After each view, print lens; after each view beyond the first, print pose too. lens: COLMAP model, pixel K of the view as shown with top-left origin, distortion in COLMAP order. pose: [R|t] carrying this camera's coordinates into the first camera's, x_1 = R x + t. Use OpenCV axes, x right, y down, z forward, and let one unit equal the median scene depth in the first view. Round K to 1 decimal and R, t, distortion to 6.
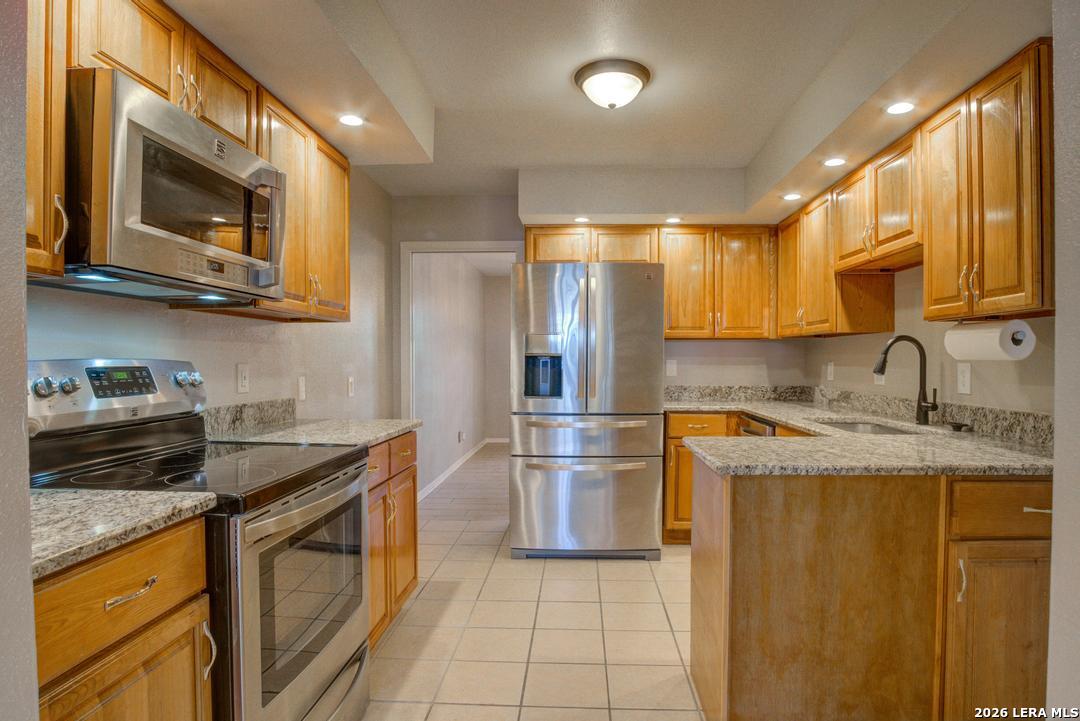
lens RADIAL K [[609.6, 0, 569.7], [0, 609.6, 368.2], [0, 0, 1]] dist [-0.031531, -0.000030]
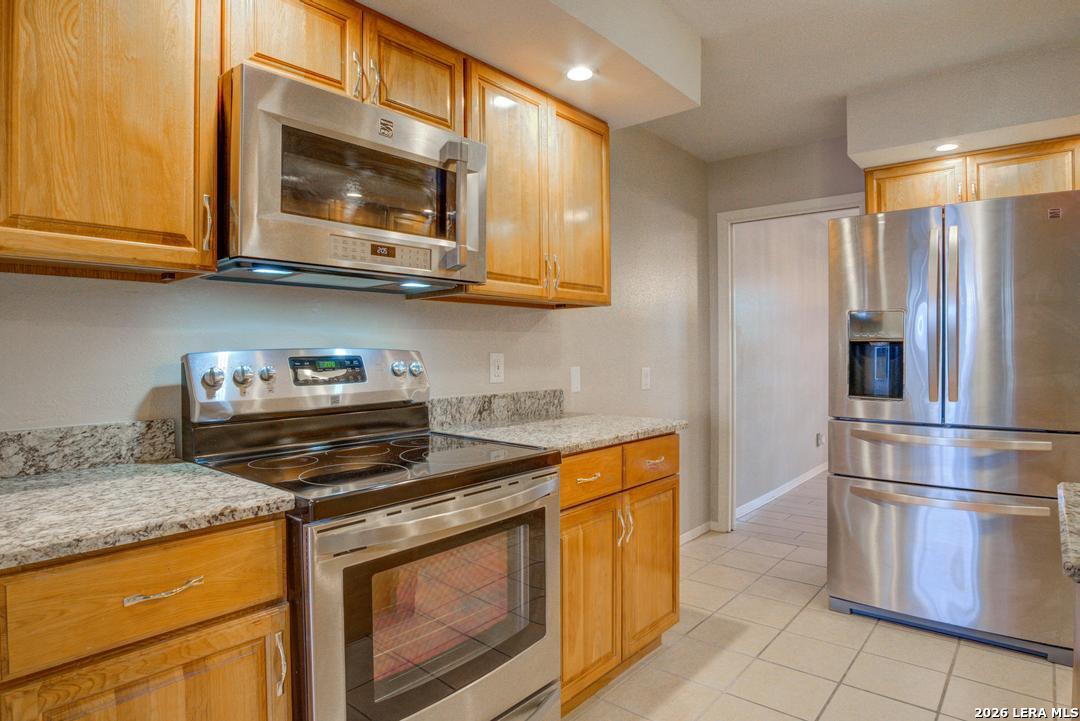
lens RADIAL K [[627.6, 0, 544.6], [0, 627.6, 354.8], [0, 0, 1]] dist [-0.042500, 0.002560]
pose [[0.785067, -0.000972, -0.619410, 0.131717], [-0.001952, 0.999990, -0.004044, -0.000546], [0.619407, 0.004384, 0.785058, 0.221944]]
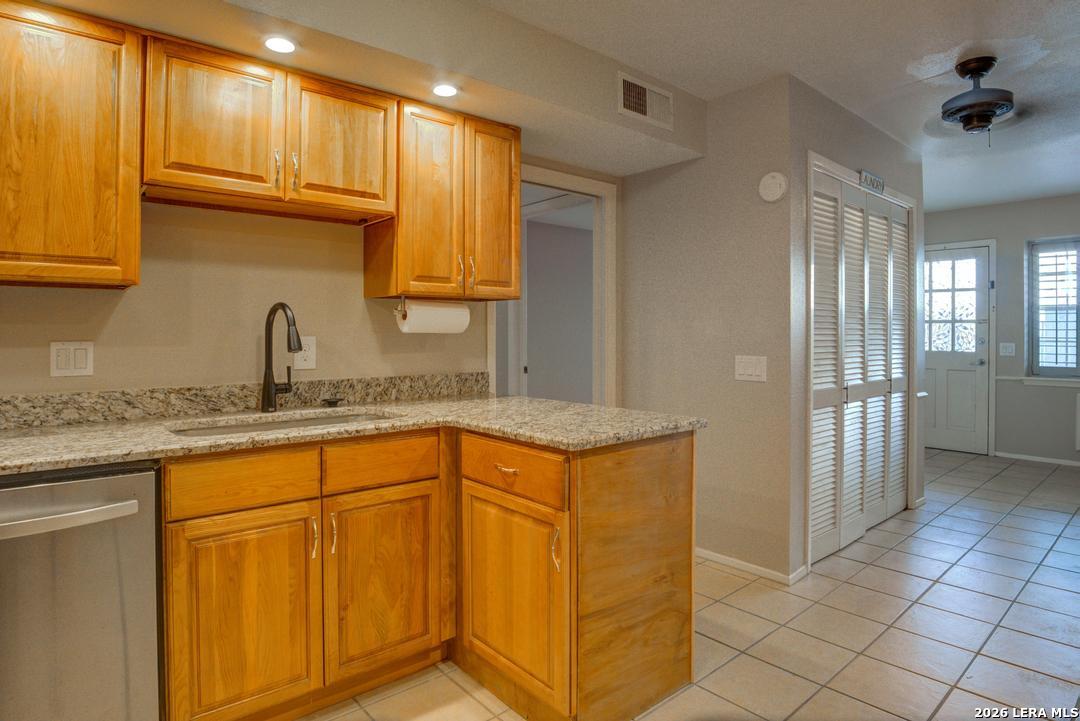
lens RADIAL K [[600.6, 0, 539.1], [0, 600.6, 332.6], [0, 0, 1]] dist [-0.043316, 0.000441]
pose [[-0.660893, -0.000381, 0.750480, -0.258839], [0.011526, 0.999877, 0.010657, -0.018606], [-0.750392, 0.015693, -0.660807, 1.230759]]
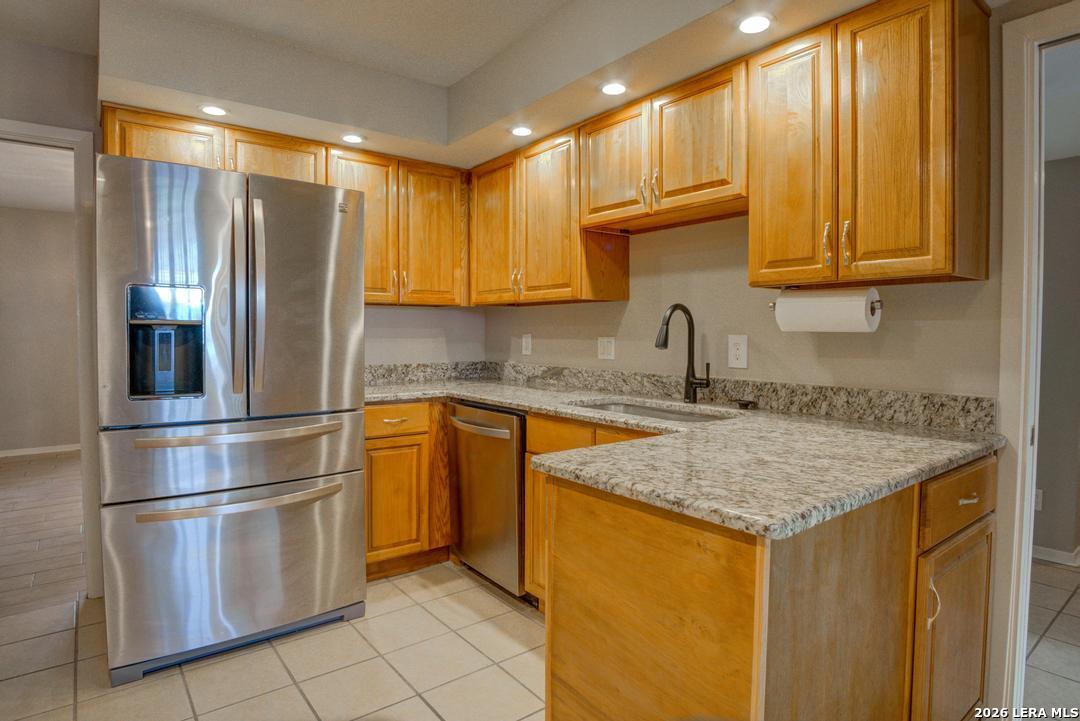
lens RADIAL K [[597.4, 0, 543.3], [0, 597.4, 354.9], [0, 0, 1]] dist [-0.042968, 0.001356]
pose [[0.775608, -0.023658, 0.630771, -0.147978], [0.008347, 0.999594, 0.027226, -0.004881], [-0.631159, -0.015852, 0.775491, 0.435608]]
